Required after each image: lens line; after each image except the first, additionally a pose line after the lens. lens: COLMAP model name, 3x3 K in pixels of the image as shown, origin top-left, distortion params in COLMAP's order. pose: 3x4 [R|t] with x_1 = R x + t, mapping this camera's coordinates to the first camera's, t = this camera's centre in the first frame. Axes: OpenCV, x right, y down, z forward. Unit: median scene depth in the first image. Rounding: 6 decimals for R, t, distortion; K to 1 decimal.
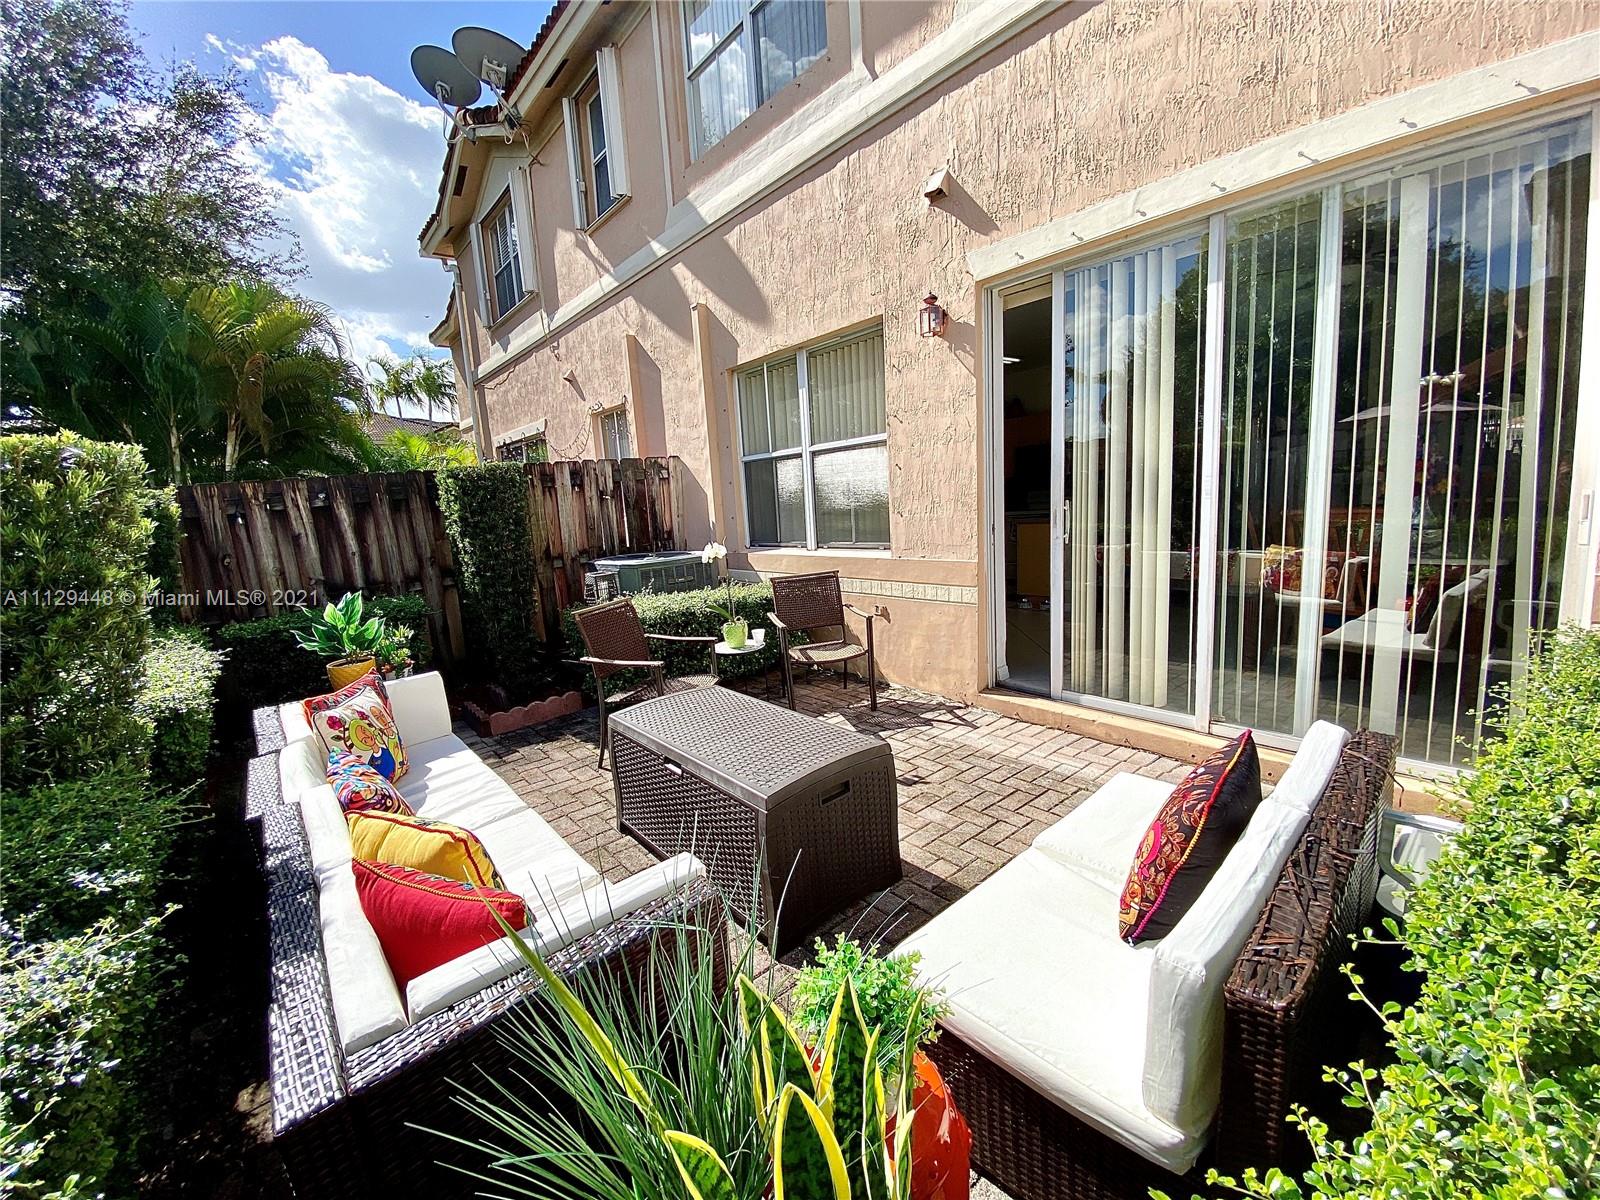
lens RADIAL K [[654.5, 0, 779.1], [0, 654.5, 588.8], [0, 0, 1]] dist [0.018849, -0.018838]
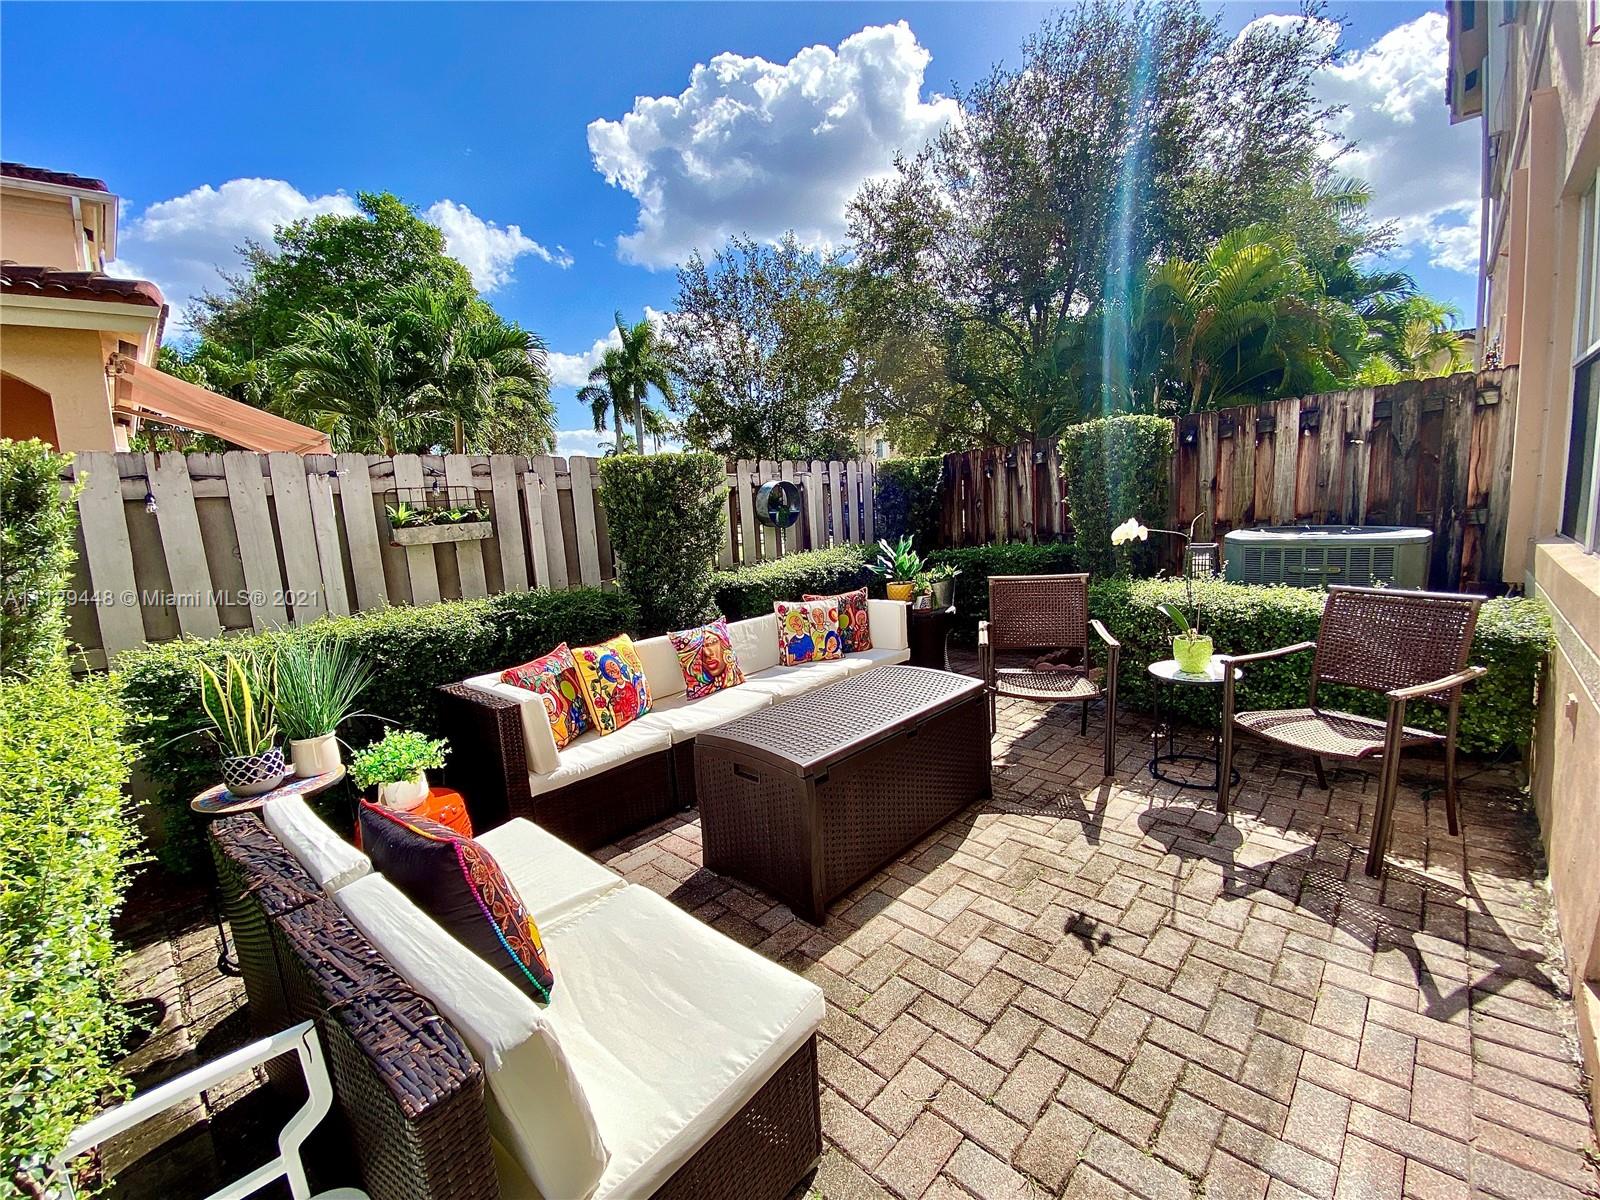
lens RADIAL K [[654.5, 0, 800.8], [0, 654.5, 602.1], [0, 0, 1]] dist [0.018849, -0.018838]
pose [[0.131574, 0.201315, -0.970650, 0.546479], [-0.091385, 0.977456, 0.190339, -0.077961], [0.987085, 0.063660, 0.147005, 0.487731]]
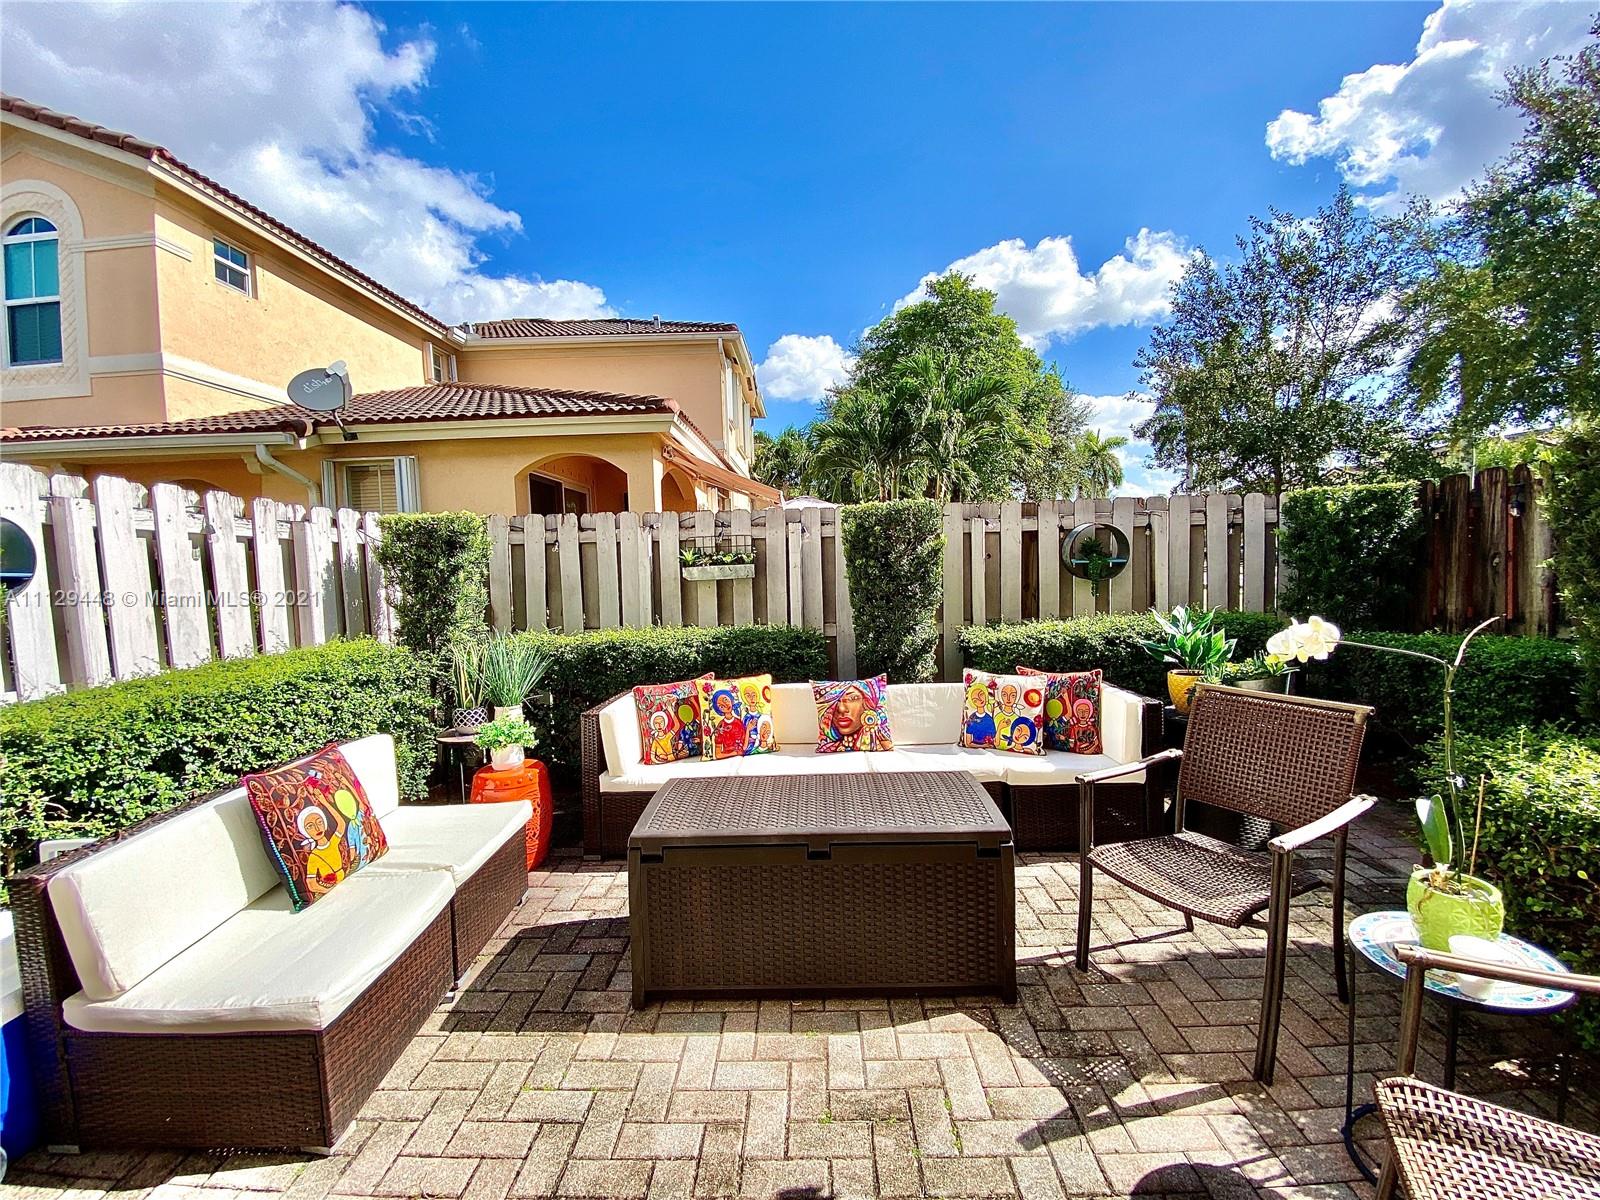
lens RADIAL K [[654.5, 0, 788.0], [0, 654.5, 603.9], [0, 0, 1]] dist [0.018849, -0.018838]
pose [[-0.650323, 0.129143, -0.748601, 0.355651], [-0.037555, 0.978773, 0.201475, -0.132399], [0.758729, 0.159138, -0.631668, 0.948374]]
